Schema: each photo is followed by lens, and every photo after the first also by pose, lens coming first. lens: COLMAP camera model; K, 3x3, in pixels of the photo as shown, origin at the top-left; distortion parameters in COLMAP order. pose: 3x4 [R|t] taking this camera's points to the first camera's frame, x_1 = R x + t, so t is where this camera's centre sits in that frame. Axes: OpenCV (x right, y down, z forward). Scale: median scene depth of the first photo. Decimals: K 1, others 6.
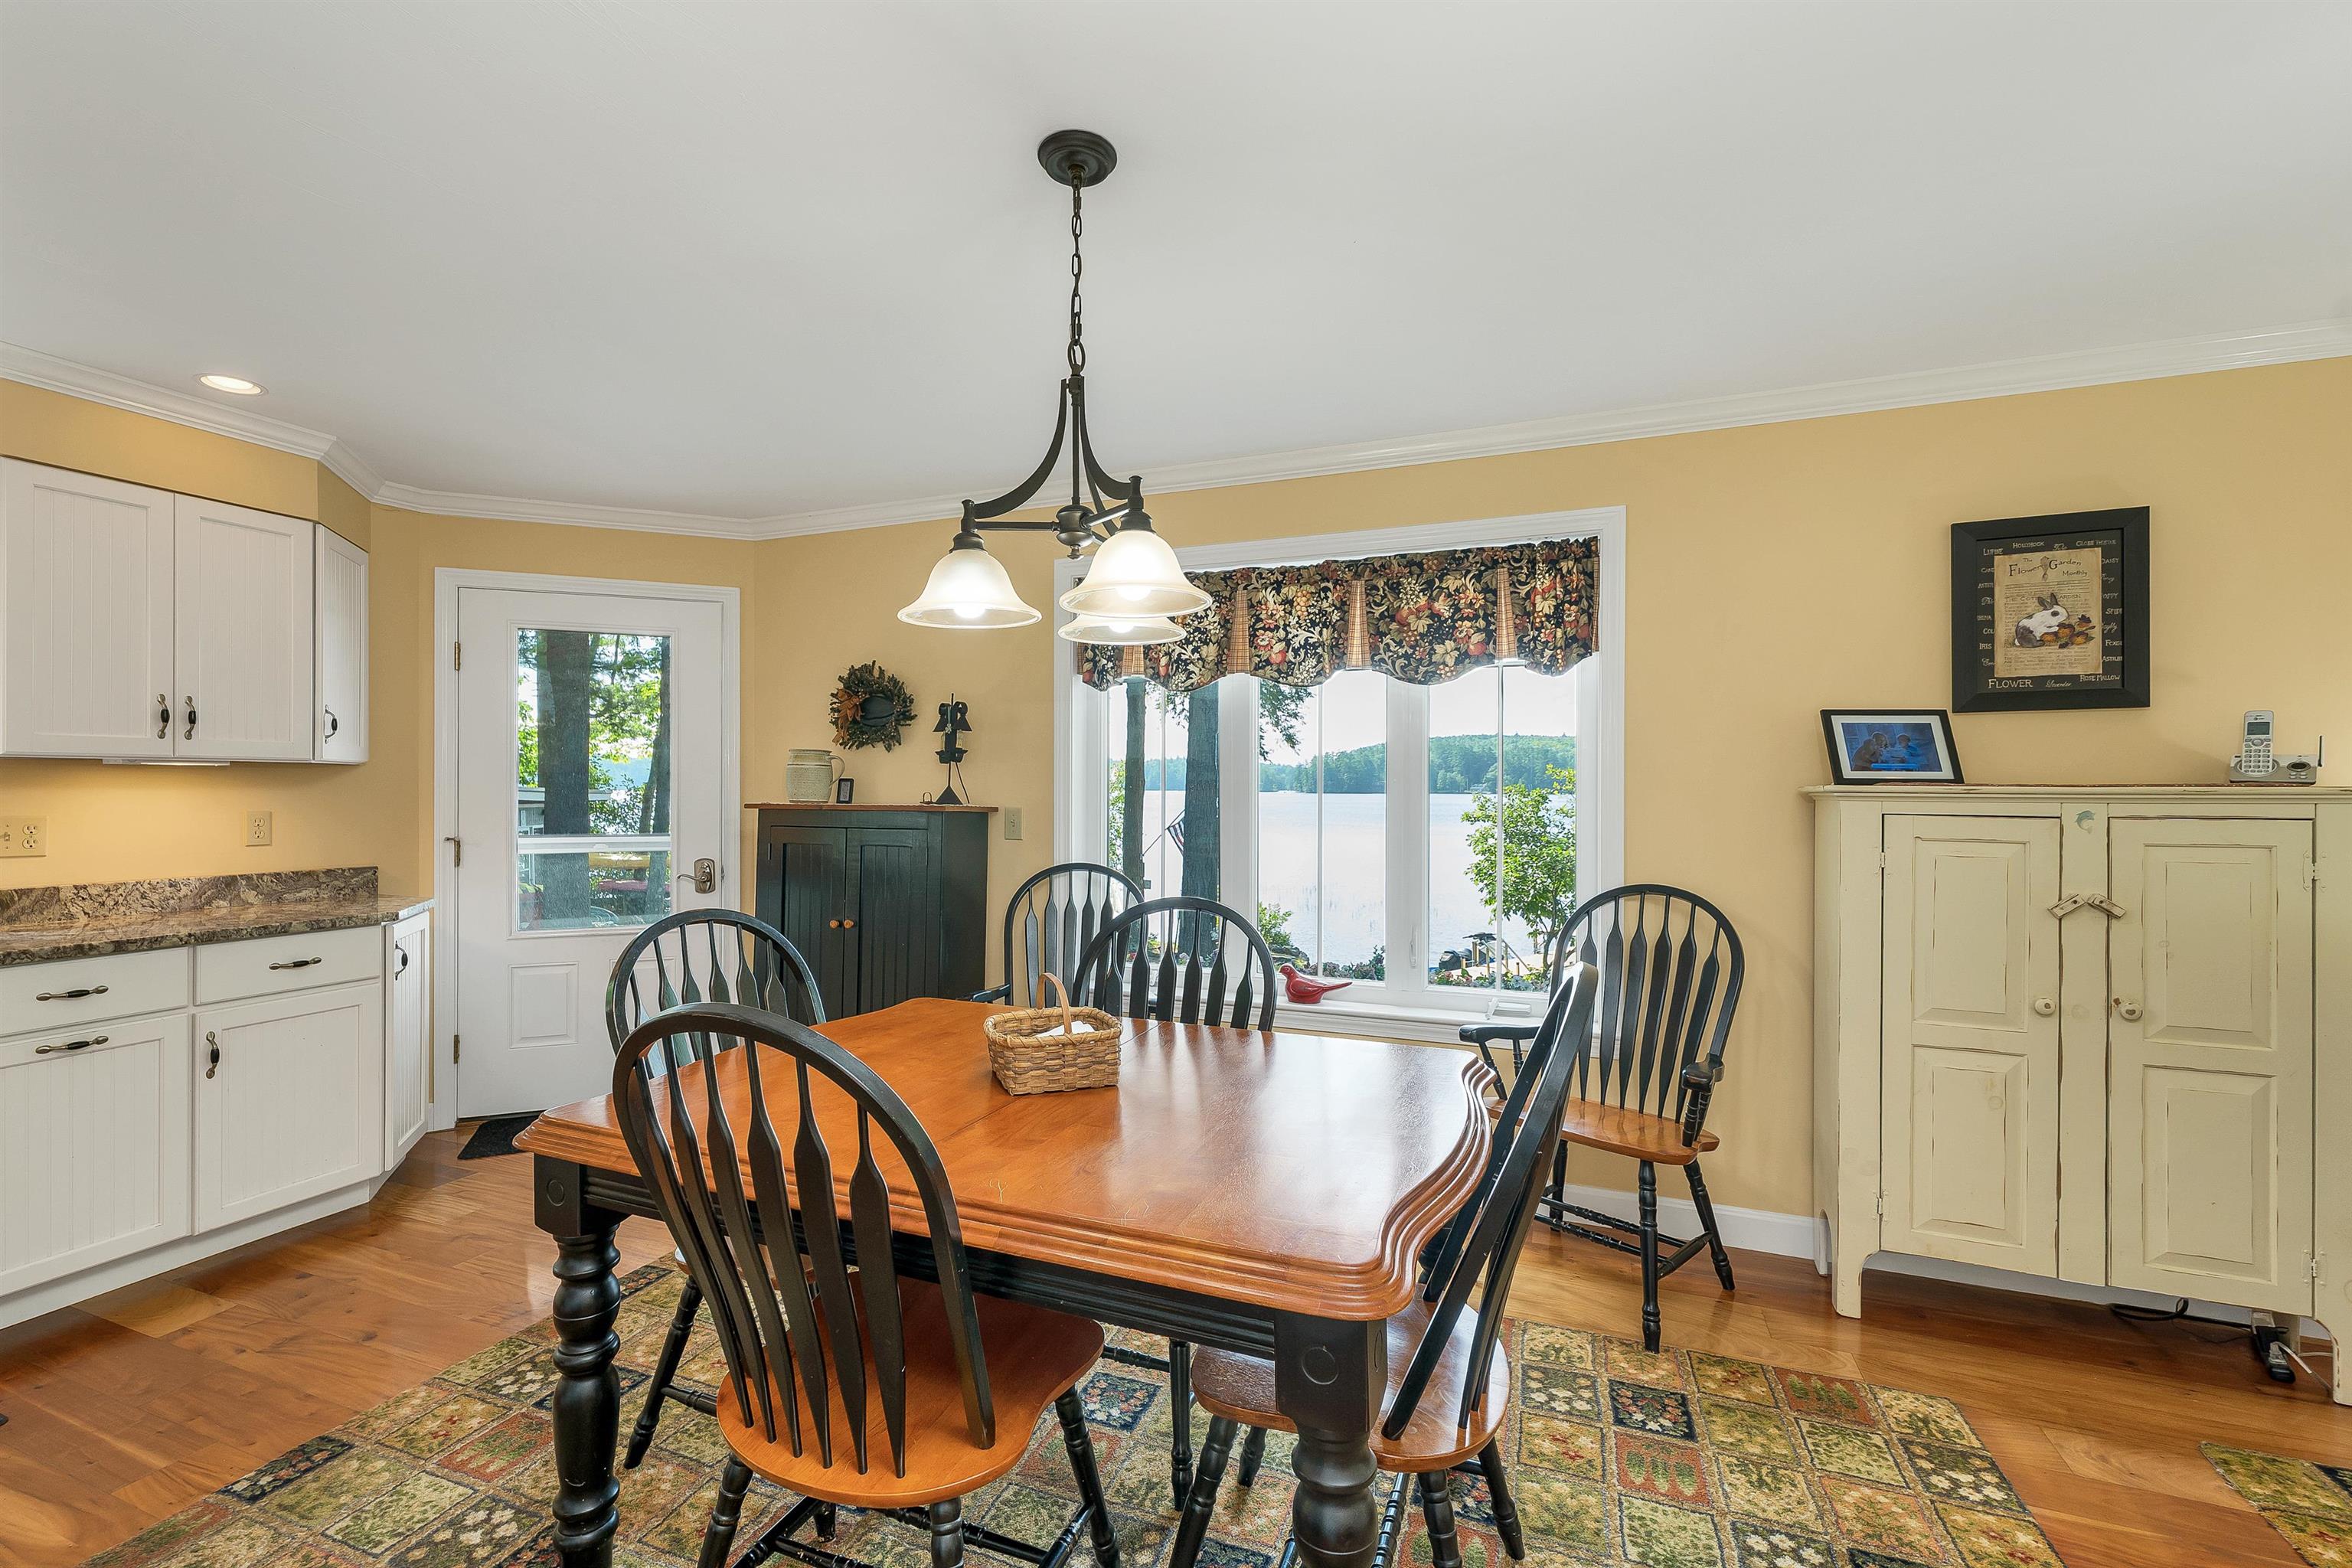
lens RADIAL K [[993.6, 0, 1118.1], [0, 993.6, 786.1], [0, 0, 1]] dist [0.002589, -0.000575]
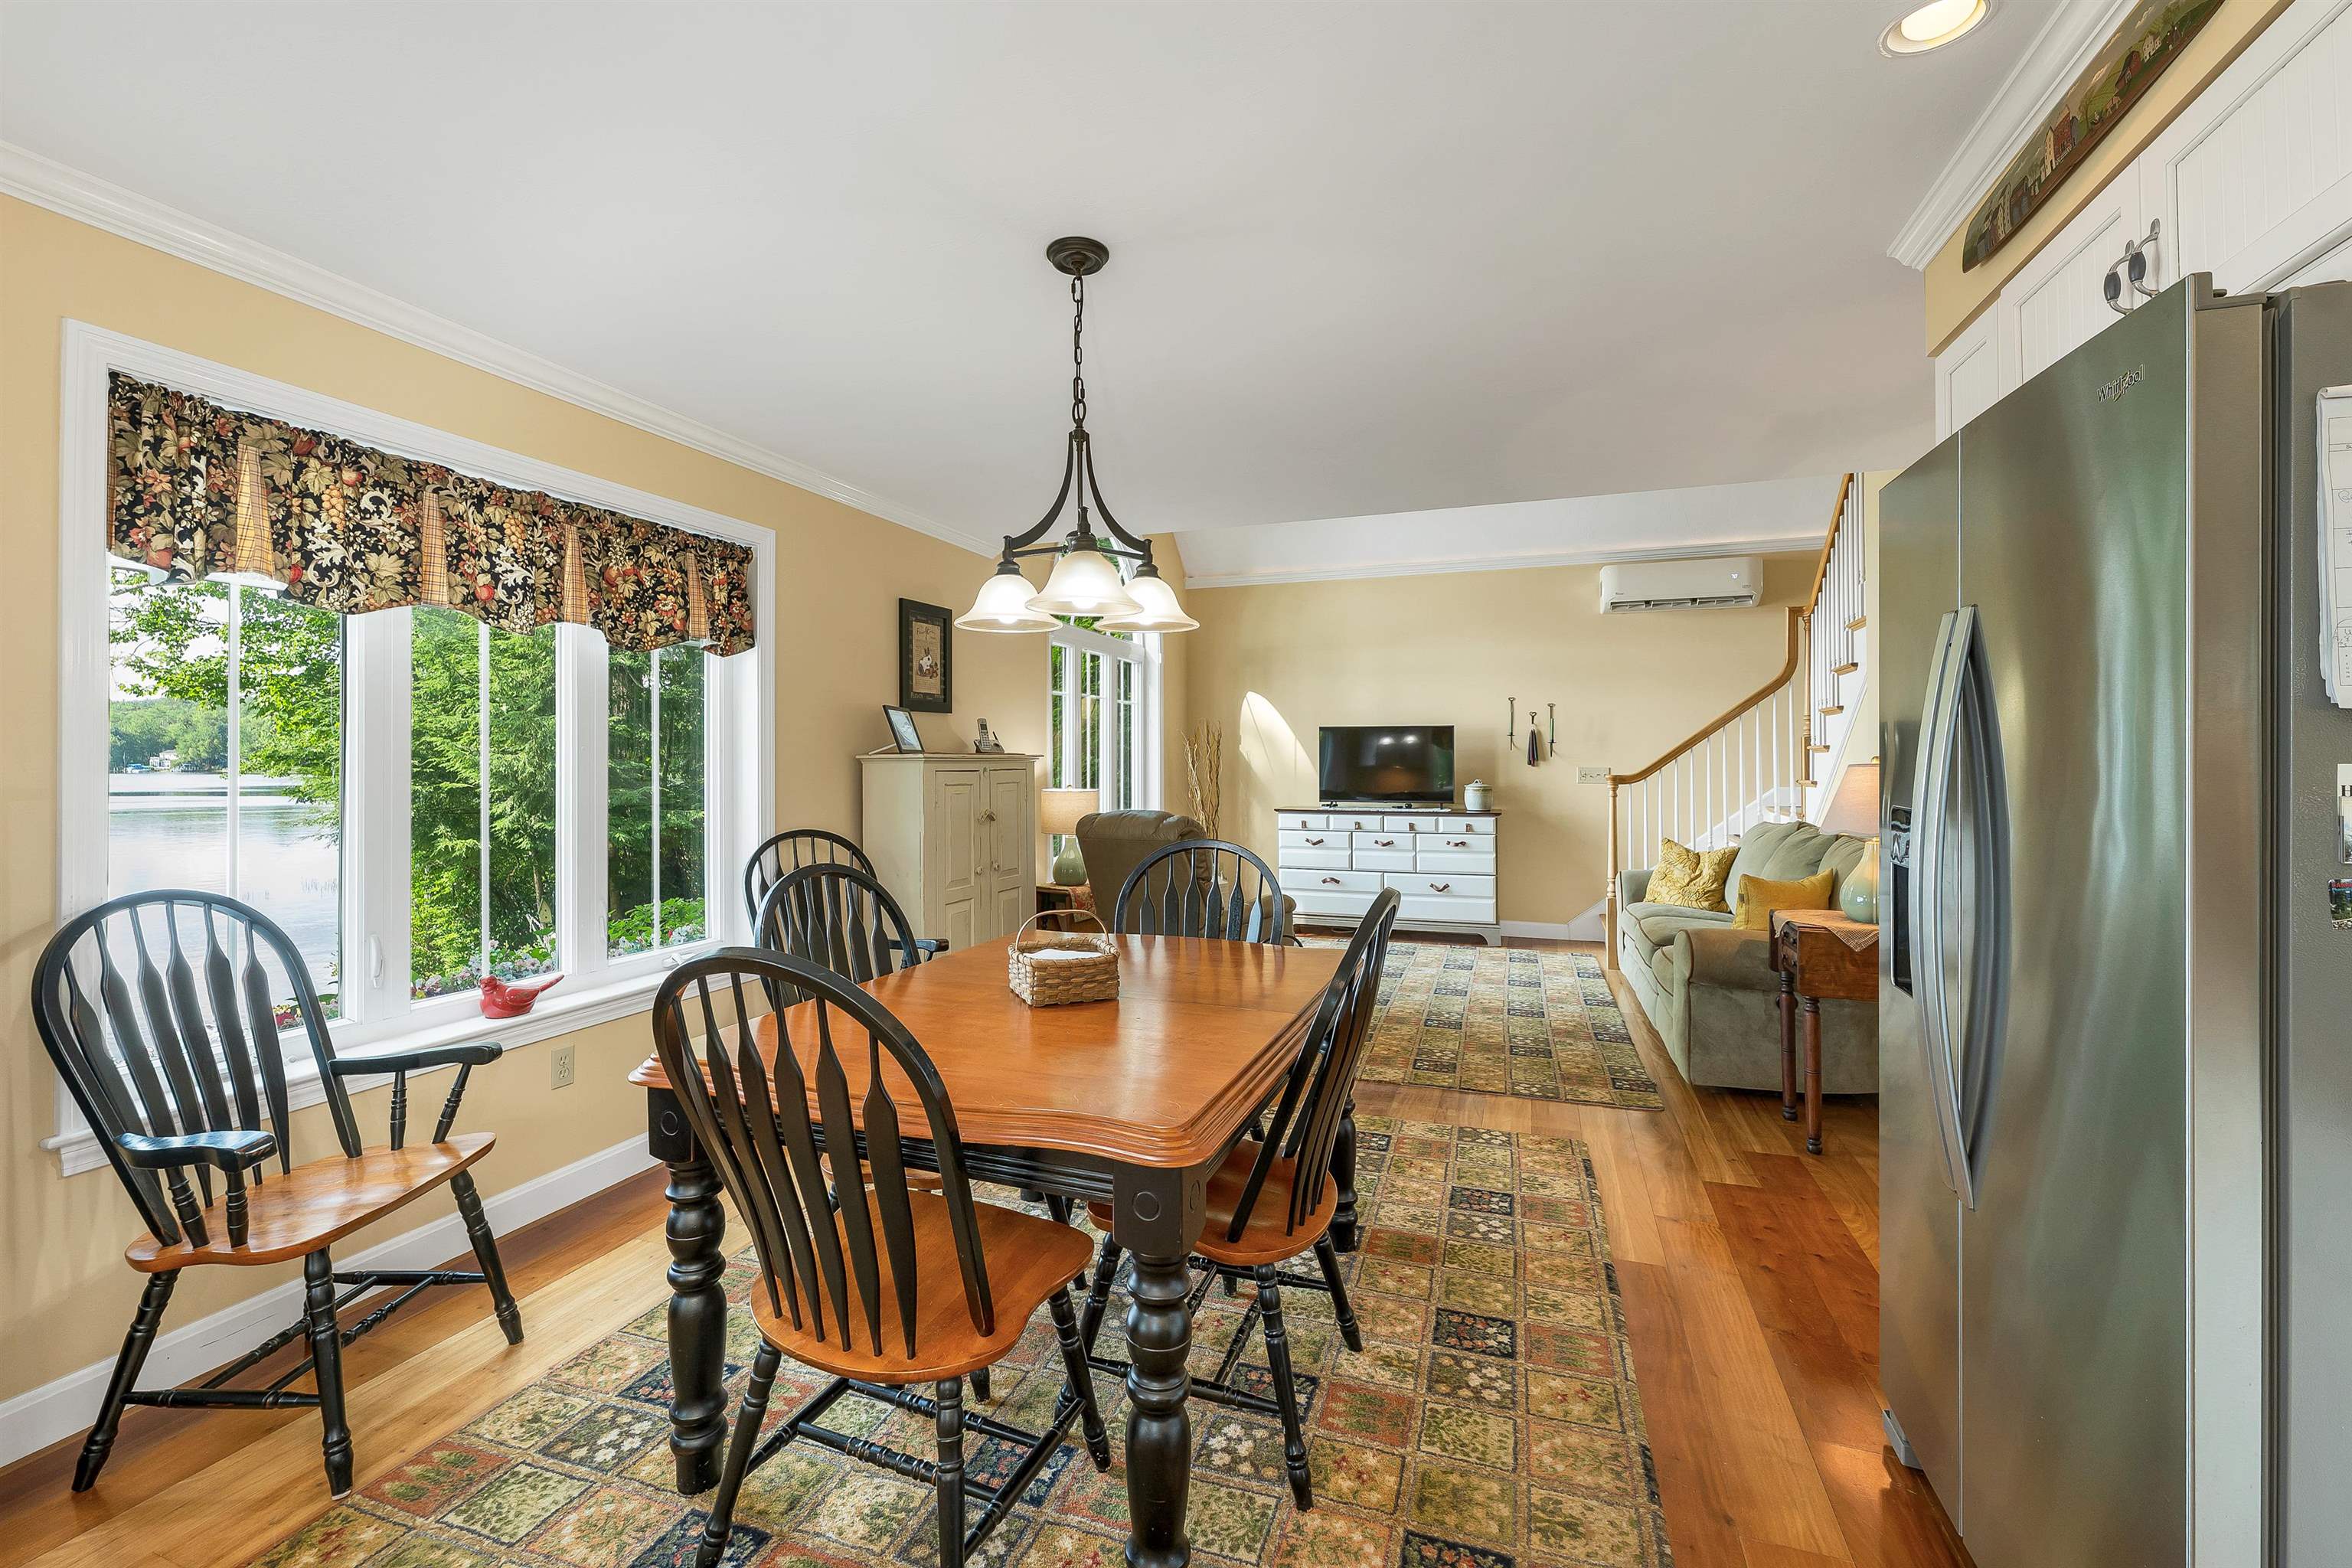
lens RADIAL K [[993.6, 0, 1186.4], [0, 993.6, 746.5], [0, 0, 1]] dist [0.002589, -0.000575]
pose [[-0.045328, 0.008667, 0.998935, -0.704360], [-0.002161, 0.999959, -0.008774, 0.000353], [-0.998970, -0.002557, -0.045307, 0.499709]]
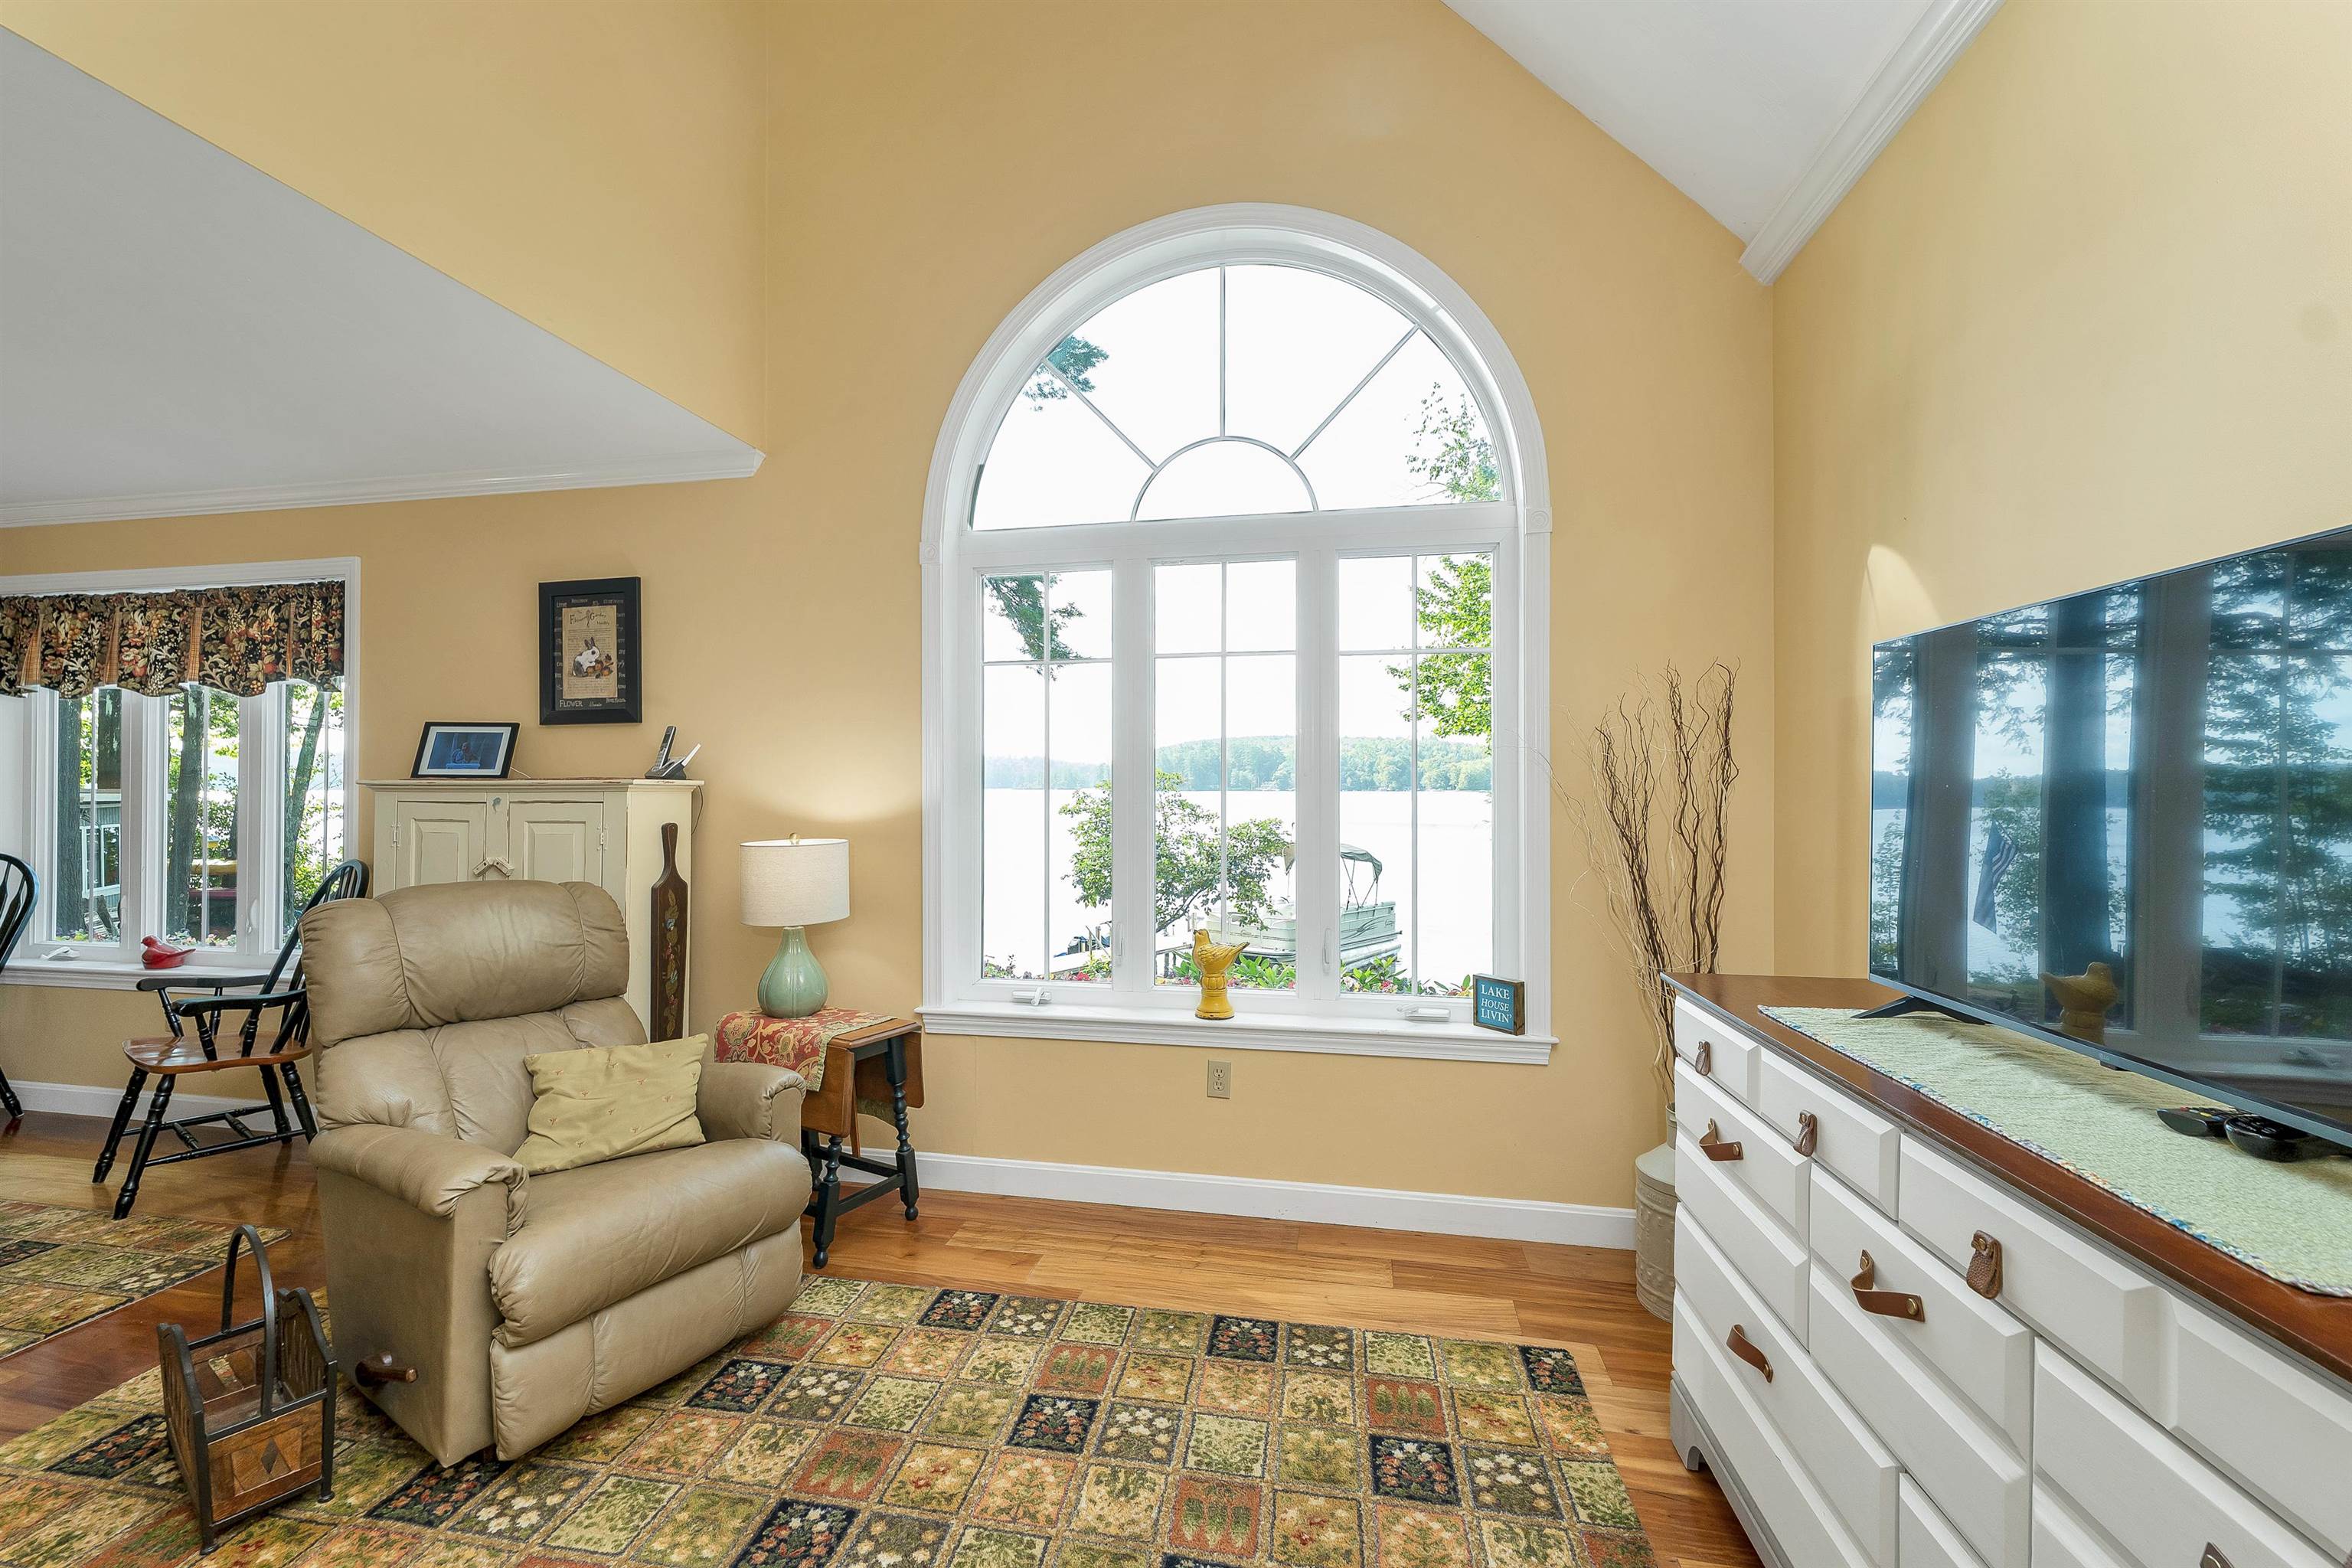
lens RADIAL K [[993.6, 0, 1134.9], [0, 993.6, 783.2], [0, 0, 1]] dist [0.002589, -0.000575]
pose [[0.981969, -0.003652, 0.189008, 1.140644], [0.003825, 0.999993, -0.000547, 0.005862], [-0.189004, 0.001260, 0.981975, -0.374227]]
